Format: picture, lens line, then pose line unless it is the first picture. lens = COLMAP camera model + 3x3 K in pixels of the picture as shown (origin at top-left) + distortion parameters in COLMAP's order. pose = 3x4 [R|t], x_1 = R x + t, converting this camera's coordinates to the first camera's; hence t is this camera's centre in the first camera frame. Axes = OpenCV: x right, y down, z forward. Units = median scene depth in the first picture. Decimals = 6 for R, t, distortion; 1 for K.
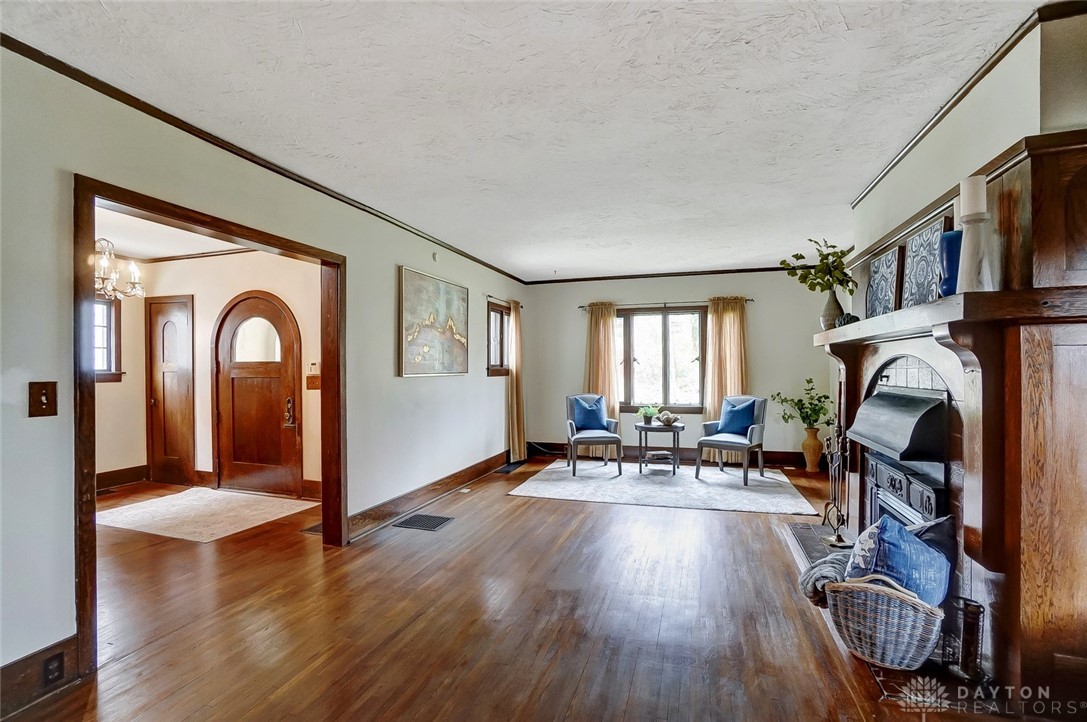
lens RADIAL K [[500.1, 0, 543.5], [0, 500.1, 361.0], [0, 0, 1]] dist [-0.070782, 0.028100]
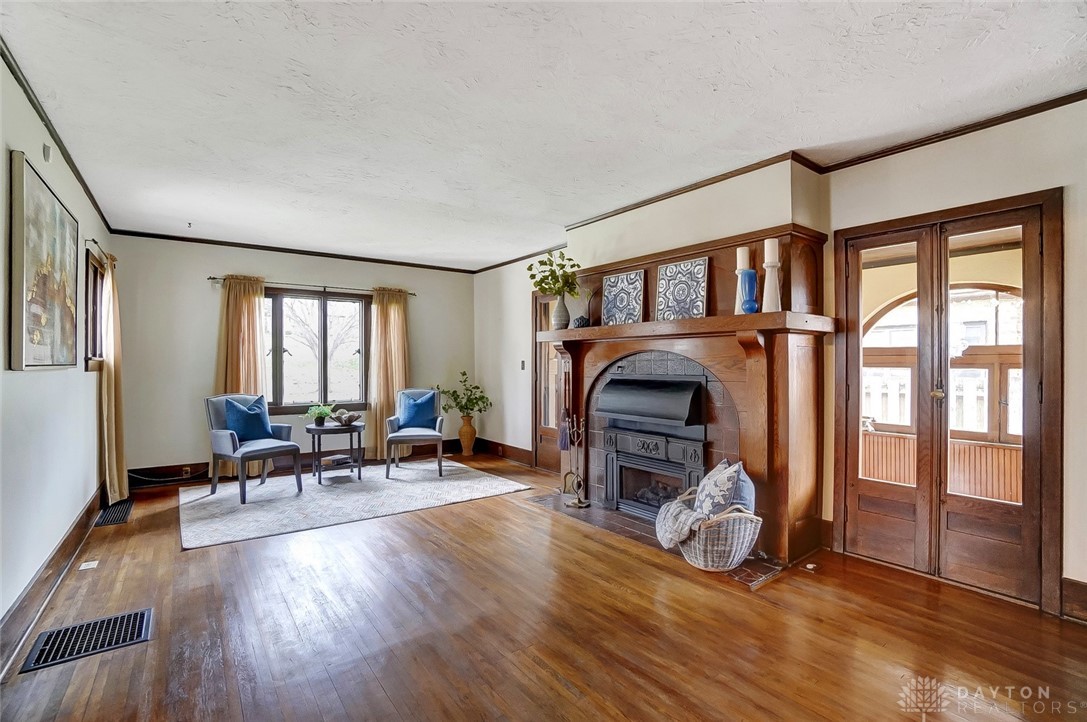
lens RADIAL K [[500.1, 0, 543.5], [0, 500.1, 361.0], [0, 0, 1]] dist [-0.070782, 0.028100]
pose [[0.583823, 0.007807, 0.811844, -0.257518], [-0.014583, 0.999893, 0.000872, 0.008929], [-0.811750, -0.012348, 0.583874, 0.197883]]
